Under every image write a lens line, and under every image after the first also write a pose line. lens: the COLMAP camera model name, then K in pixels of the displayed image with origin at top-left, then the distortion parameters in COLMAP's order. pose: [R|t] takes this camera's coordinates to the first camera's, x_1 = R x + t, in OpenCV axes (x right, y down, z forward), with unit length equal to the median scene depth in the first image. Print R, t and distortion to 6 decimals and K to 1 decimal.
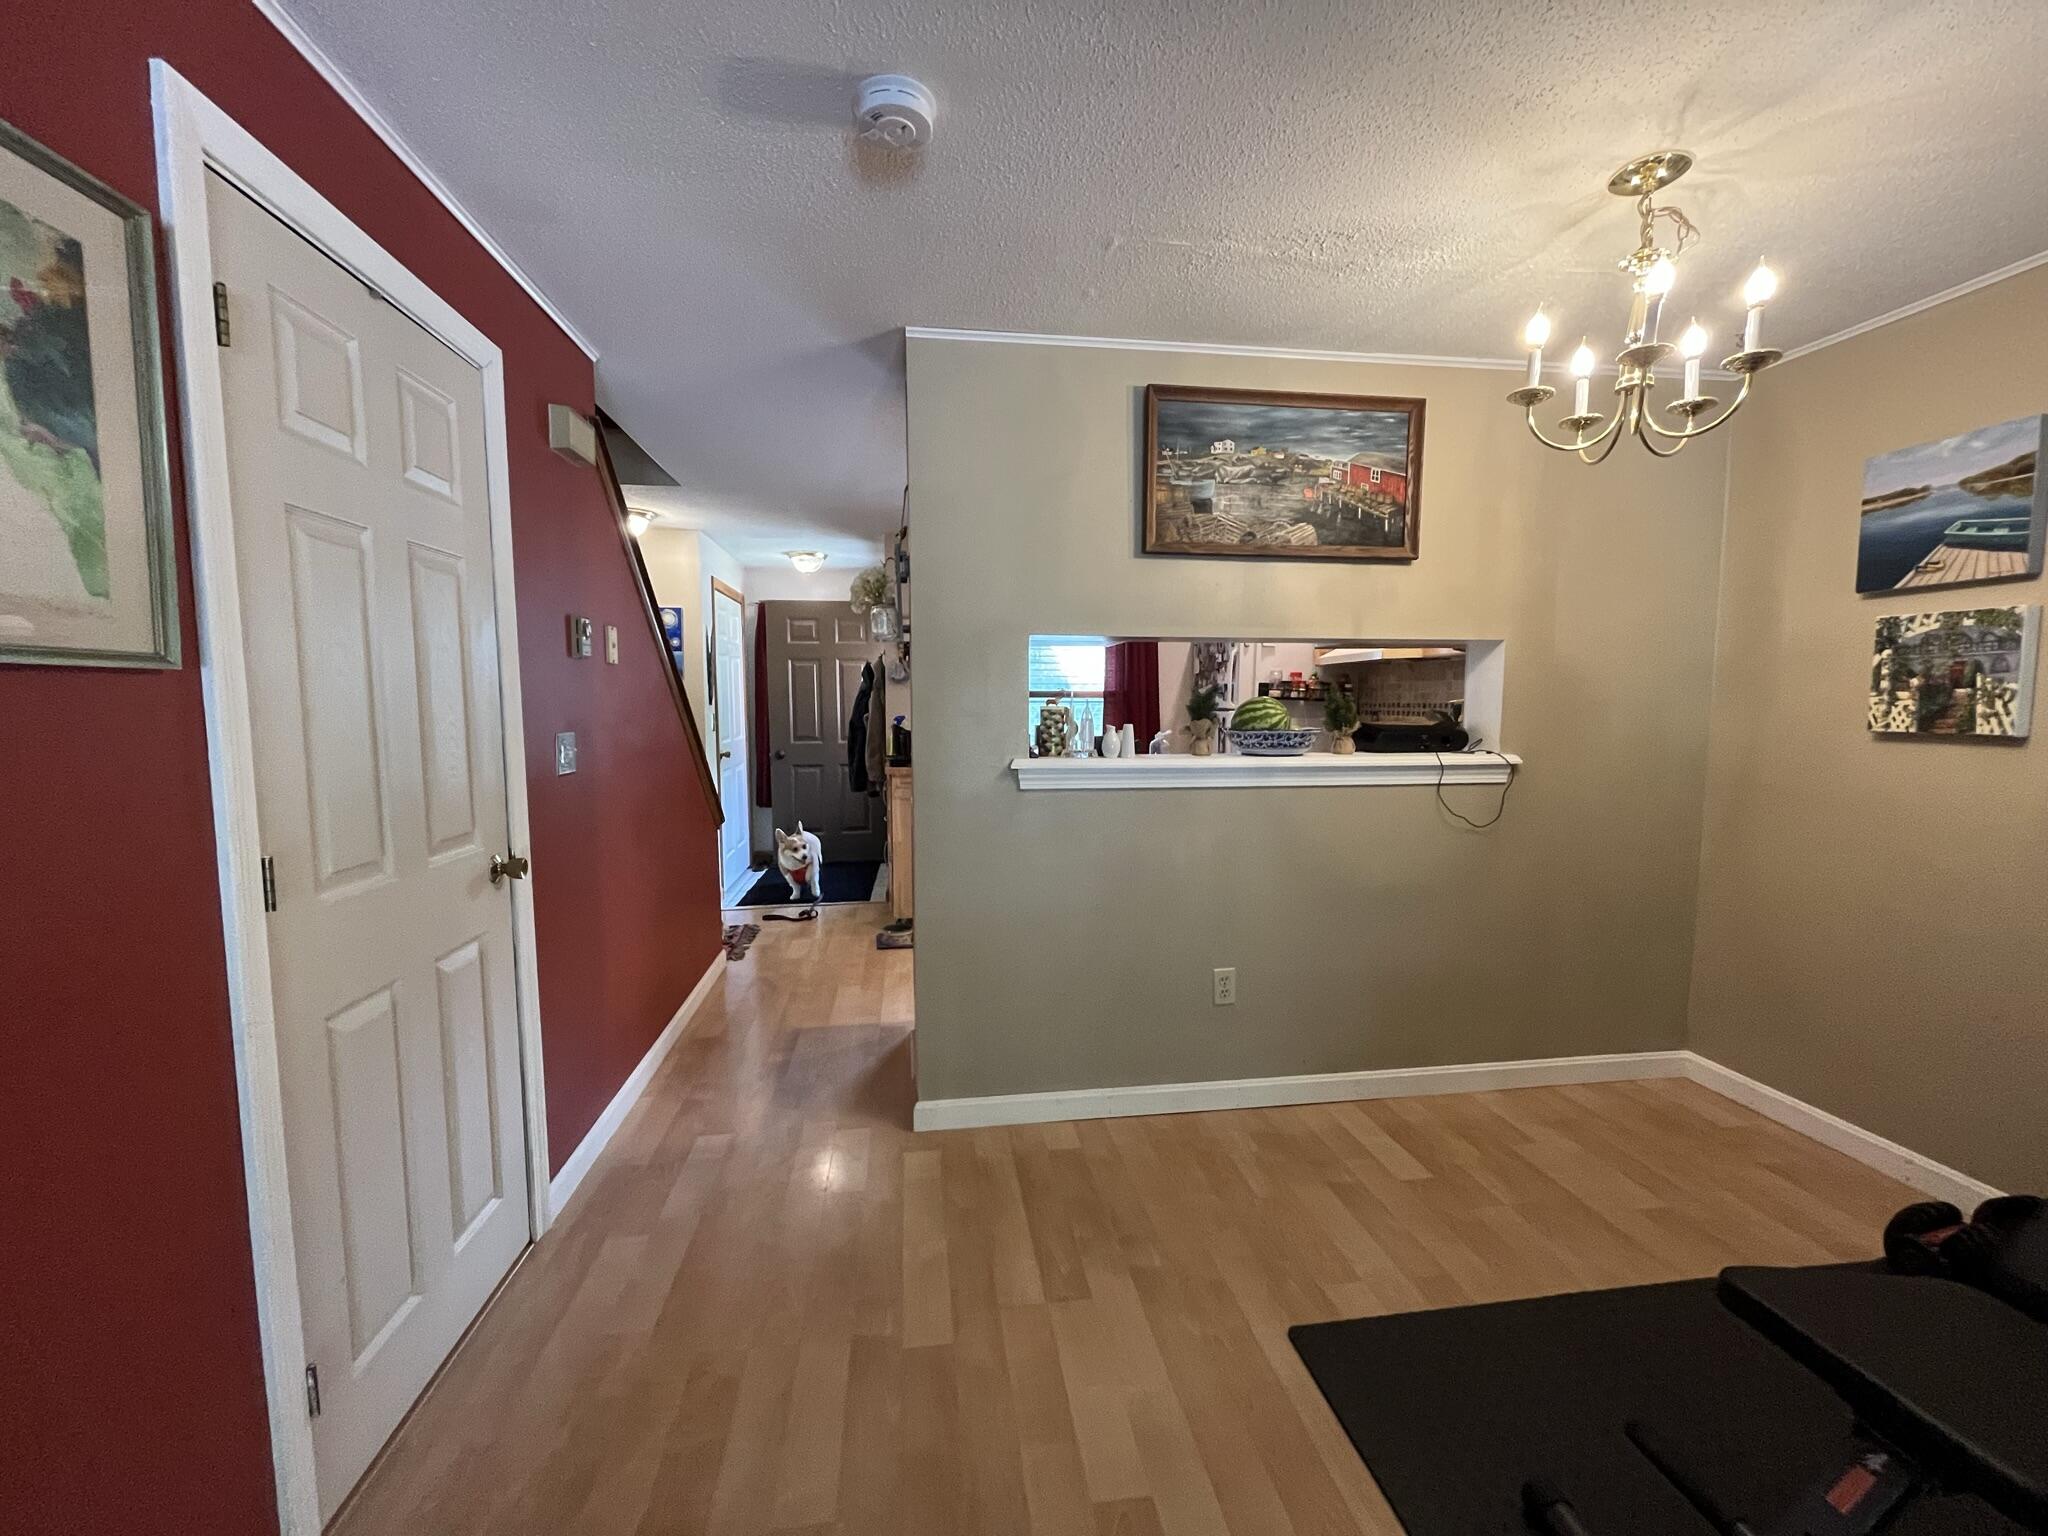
lens RADIAL K [[824.5, 0, 1025.0], [0, 824.5, 769.7], [0, 0, 1]] dist [-0.000163, -0.000006]
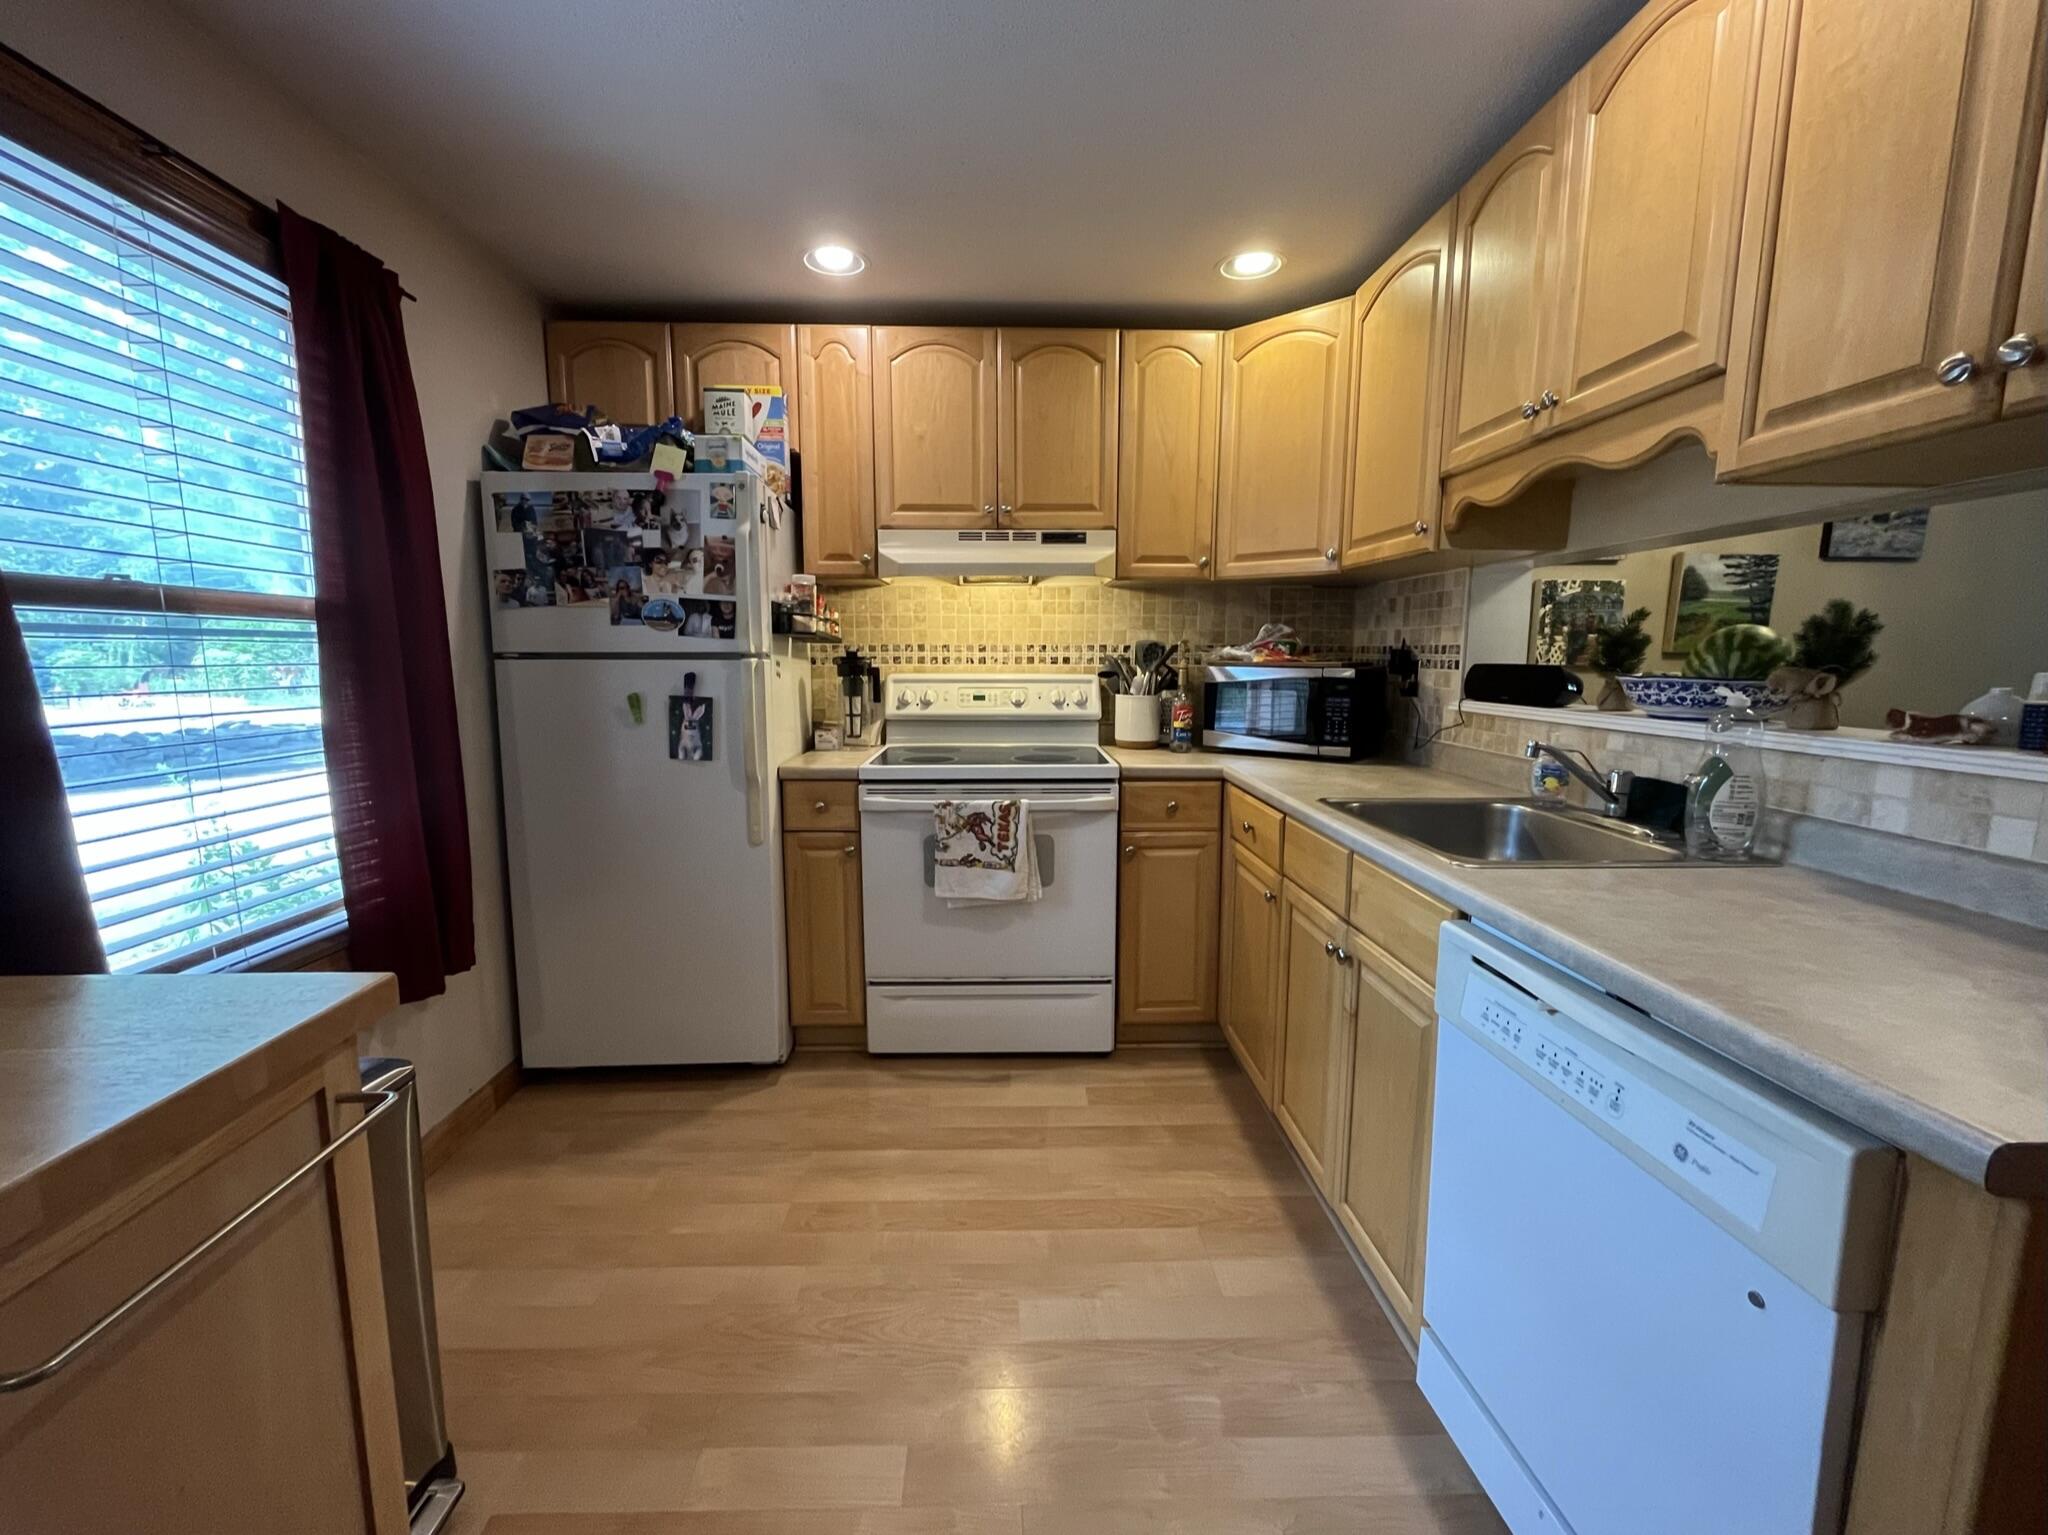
lens RADIAL K [[824.5, 0, 1021.2], [0, 824.5, 760.1], [0, 0, 1]] dist [-0.000163, -0.000006]
pose [[0.095253, -0.137103, 0.985966, -0.416774], [0.081844, 0.988195, 0.129506, -0.141101], [-0.992083, 0.068359, 0.105349, 1.758528]]
